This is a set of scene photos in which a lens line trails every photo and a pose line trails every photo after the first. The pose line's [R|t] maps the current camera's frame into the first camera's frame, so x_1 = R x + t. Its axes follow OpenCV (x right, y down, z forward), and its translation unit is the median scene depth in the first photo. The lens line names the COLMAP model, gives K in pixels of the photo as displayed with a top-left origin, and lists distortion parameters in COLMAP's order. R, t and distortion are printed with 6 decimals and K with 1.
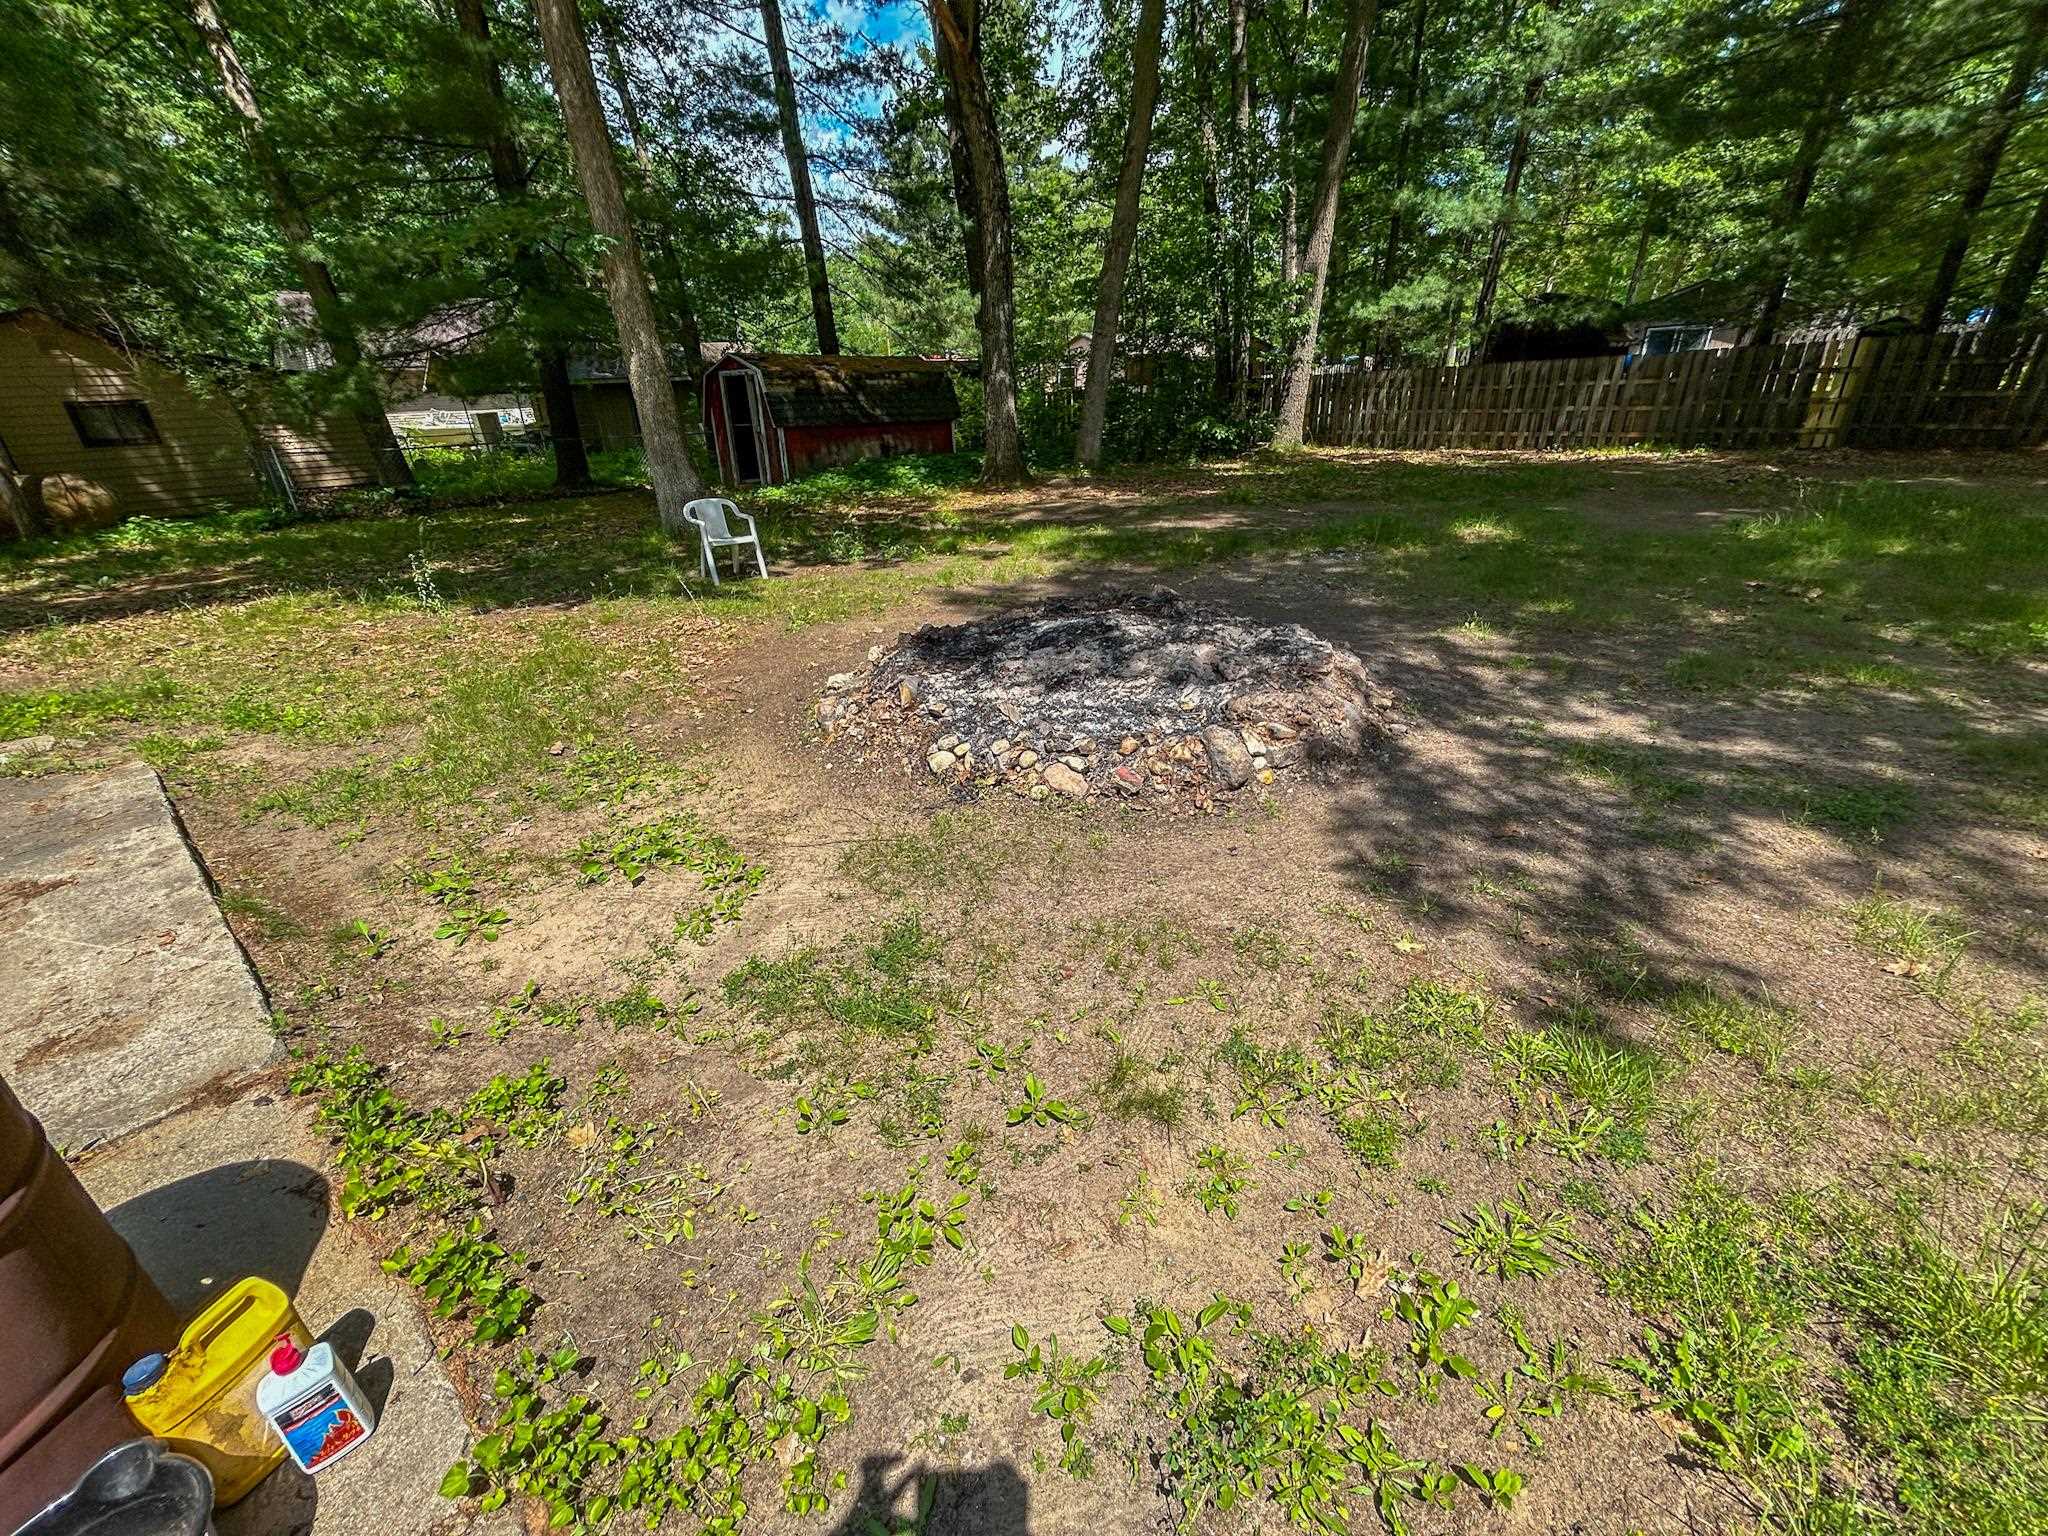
lens RADIAL K [[827.8, 0, 1024.0], [0, 827.8, 768.0], [0, 0, 1]] dist [-0.002536, -0.000296]
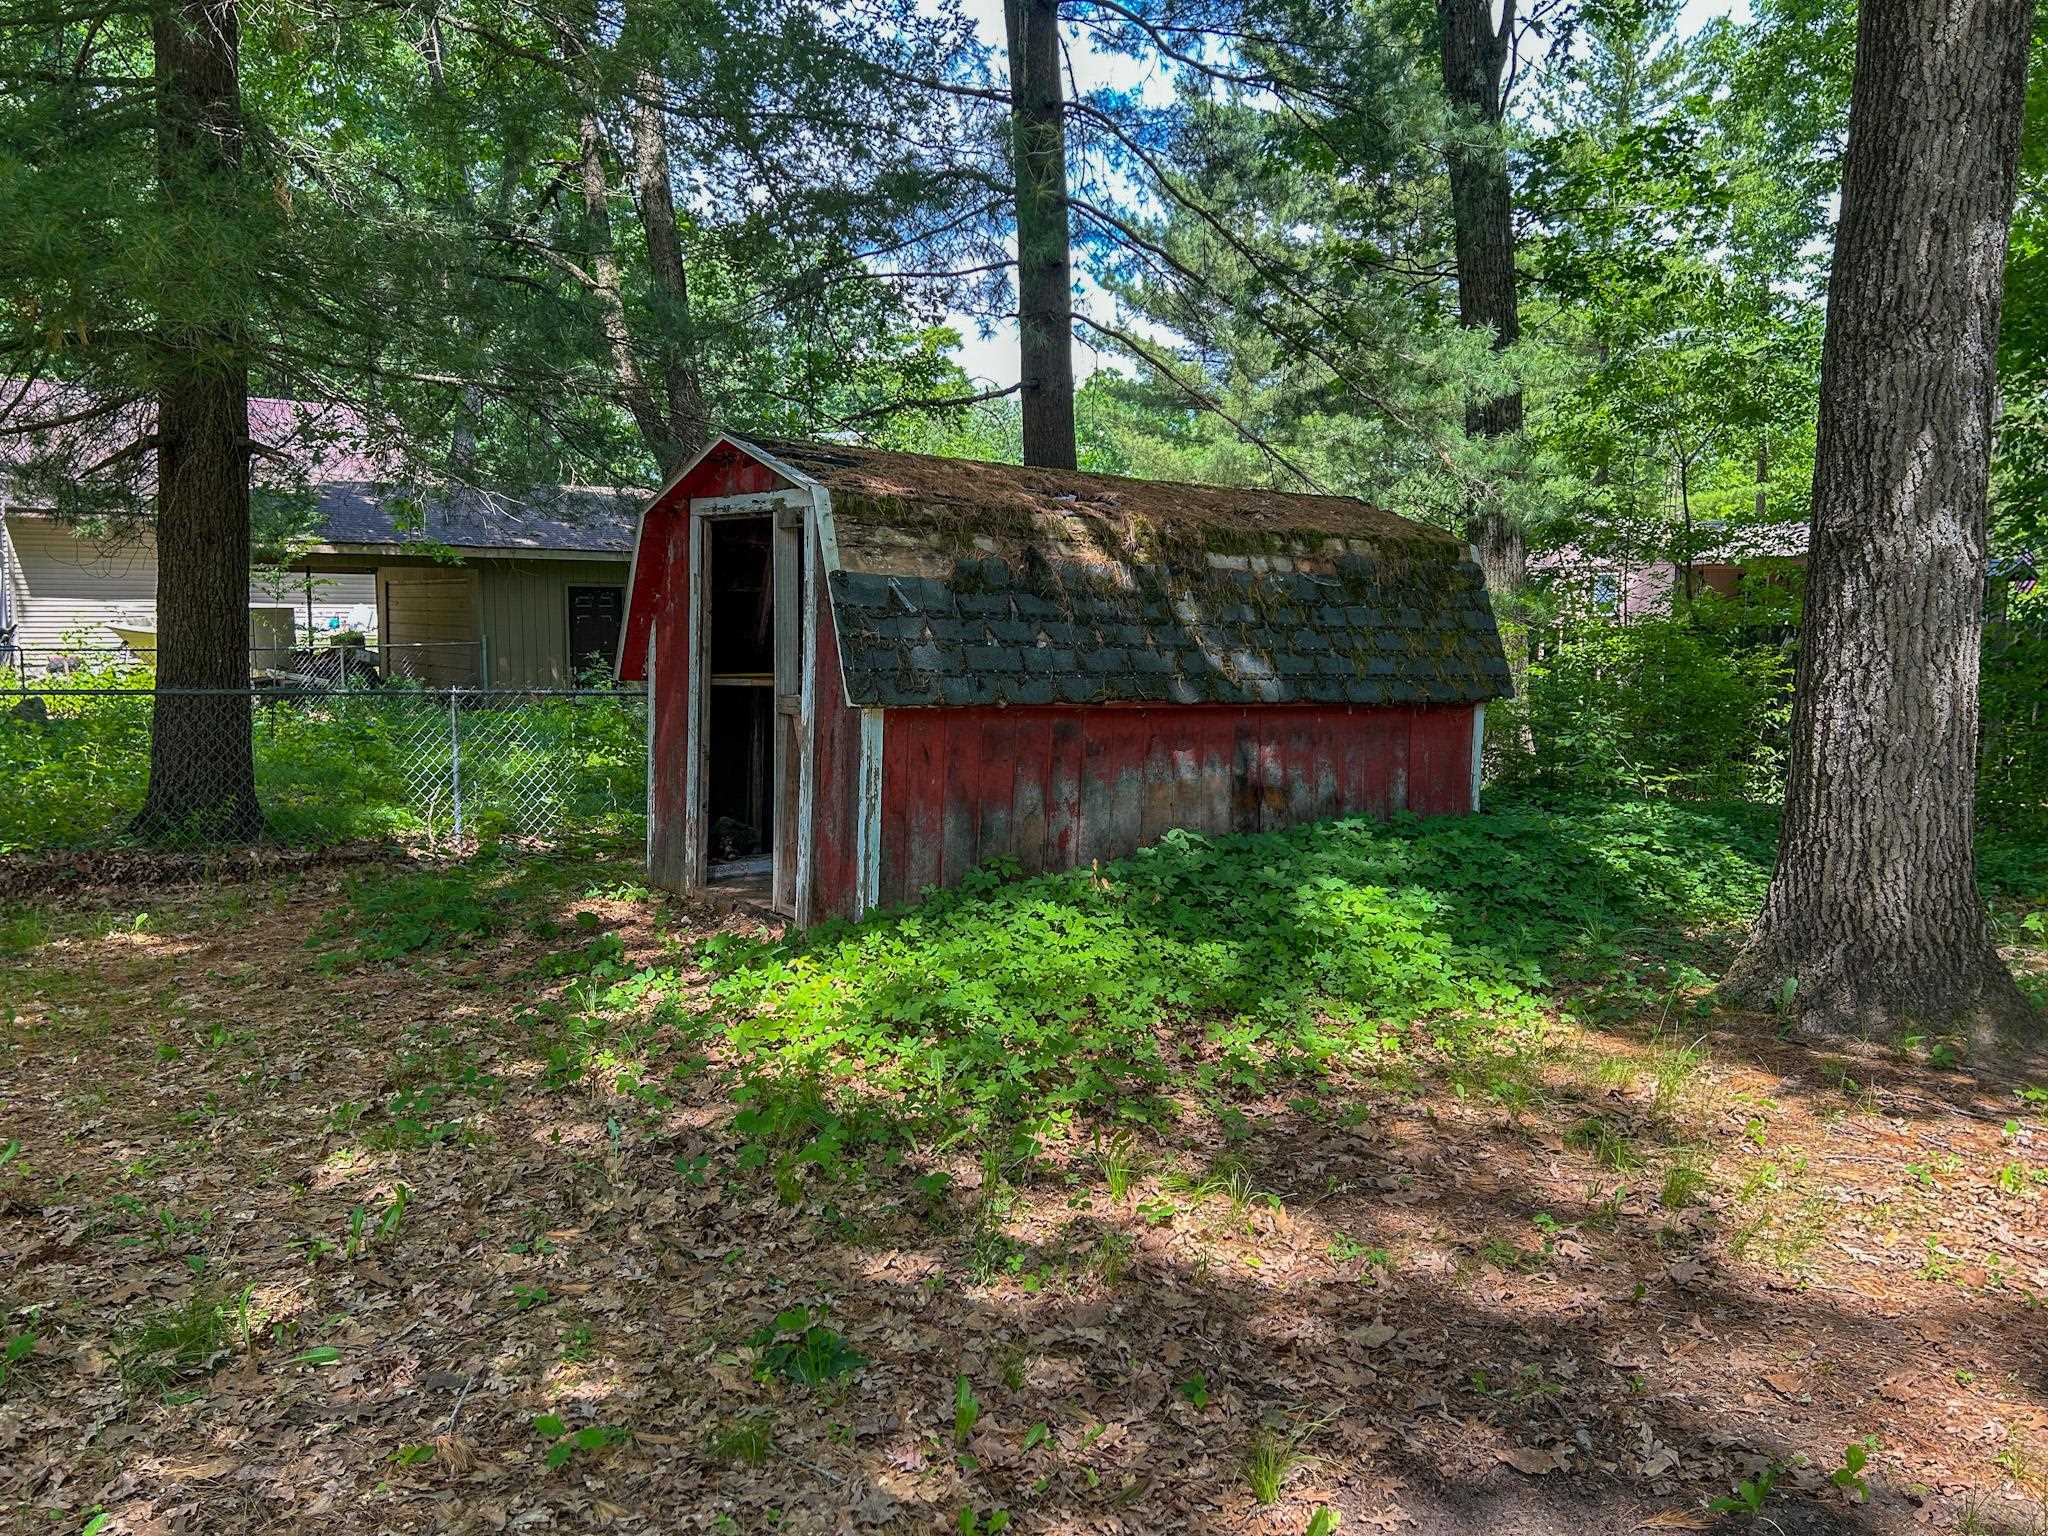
lens RADIAL K [[1547.4, 0, 1024.0], [0, 1547.4, 768.0], [0, 0, 1]] dist [0.001759, 0.000403]
pose [[0.983064, 0.061156, -0.172760, -0.166775], [-0.115141, 0.939500, -0.322617, -0.245550], [0.142578, 0.337045, 0.930630, 0.572676]]
